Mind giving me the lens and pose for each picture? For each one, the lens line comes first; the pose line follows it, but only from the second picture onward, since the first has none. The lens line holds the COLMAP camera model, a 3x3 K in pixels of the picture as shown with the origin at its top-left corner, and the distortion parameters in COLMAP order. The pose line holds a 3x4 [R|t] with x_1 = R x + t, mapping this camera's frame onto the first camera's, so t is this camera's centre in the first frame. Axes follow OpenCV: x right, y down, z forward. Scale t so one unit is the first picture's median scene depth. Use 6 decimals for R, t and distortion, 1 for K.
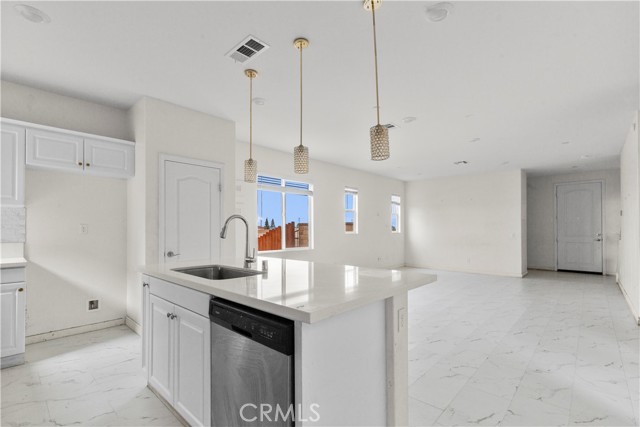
lens RADIAL K [[297.9, 0, 315.5], [0, 297.9, 228.5], [0, 0, 1]] dist [0.005564, 0.000421]
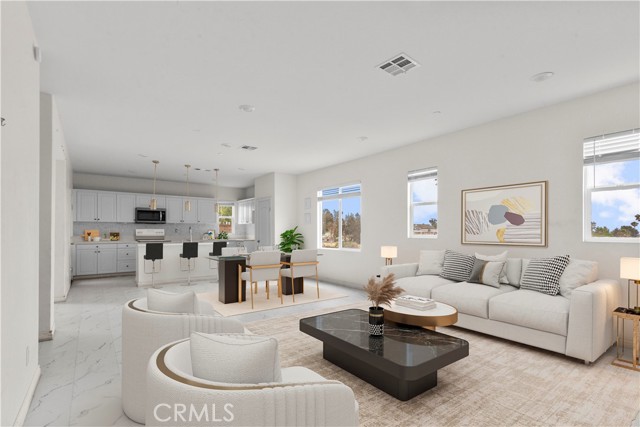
lens RADIAL K [[297.9, 0, 315.5], [0, 297.9, 228.5], [0, 0, 1]] dist [0.005564, 0.000421]
pose [[-0.169288, -0.011009, -0.985505, 0.798562], [-0.000640, 0.999939, -0.011060, 0.004771], [0.985566, -0.001242, -0.169284, 0.838966]]
